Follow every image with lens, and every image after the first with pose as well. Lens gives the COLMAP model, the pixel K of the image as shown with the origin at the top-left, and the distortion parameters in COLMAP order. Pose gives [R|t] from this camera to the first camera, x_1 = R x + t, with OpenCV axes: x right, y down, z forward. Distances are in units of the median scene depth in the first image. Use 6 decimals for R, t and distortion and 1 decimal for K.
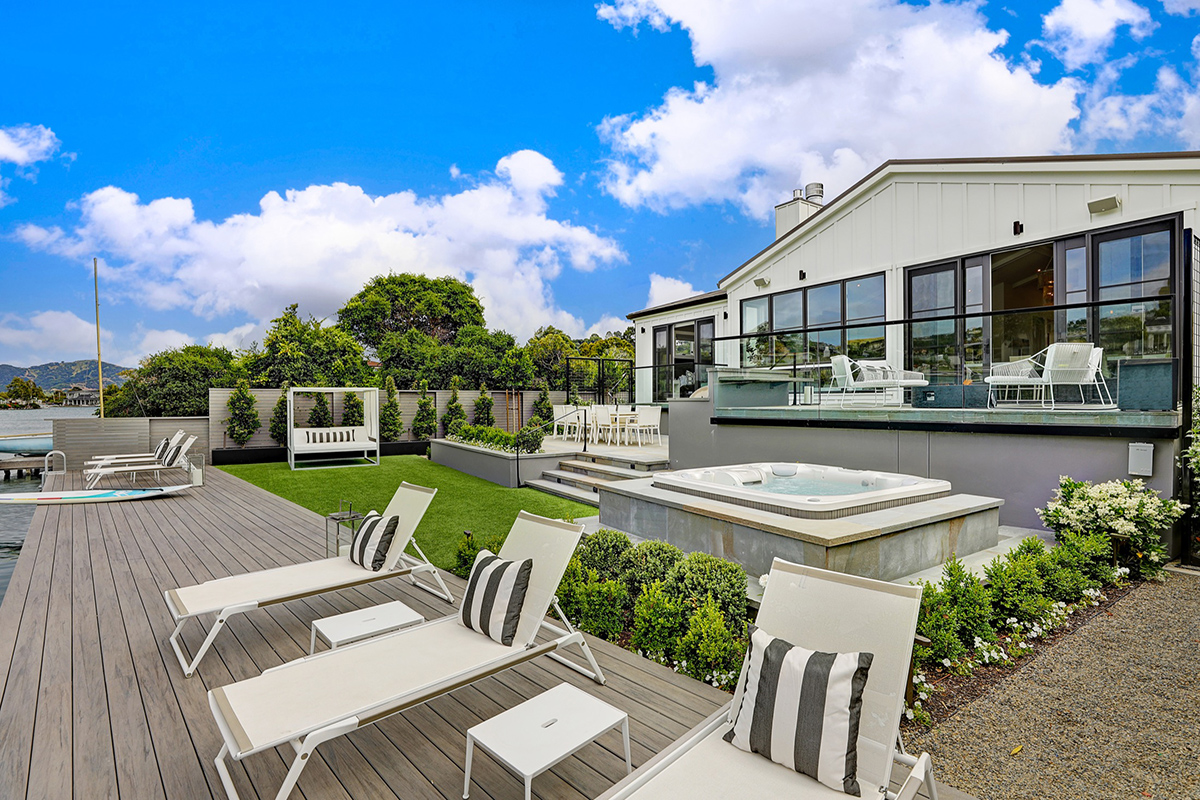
lens RADIAL K [[551.2, 0, 600.0], [0, 551.2, 400.0], [0, 0, 1]] dist [-0.051897, 0.017157]
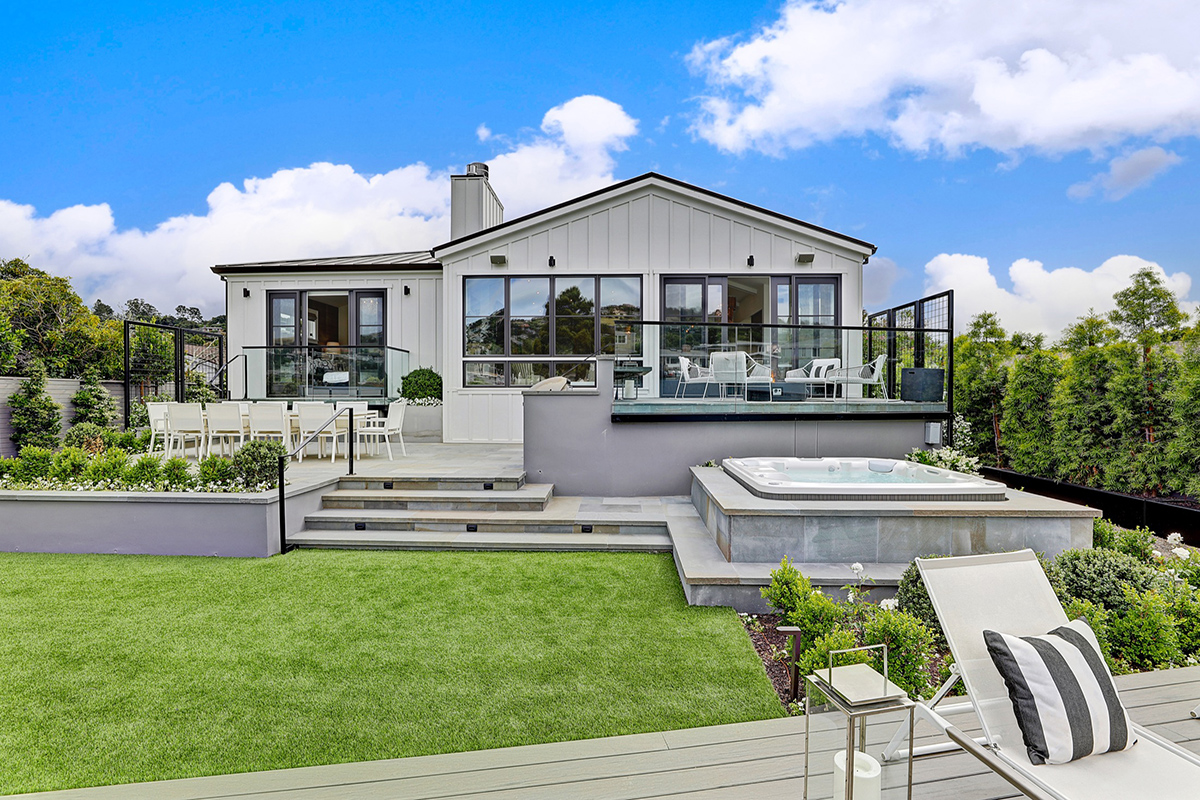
lens RADIAL K [[551.2, 0, 600.0], [0, 551.2, 400.0], [0, 0, 1]] dist [-0.051897, 0.017157]
pose [[0.567245, -0.006111, 0.823527, -0.426361], [-0.001791, 0.999961, 0.008654, 0.002305], [-0.823547, -0.006384, 0.567212, 0.456896]]
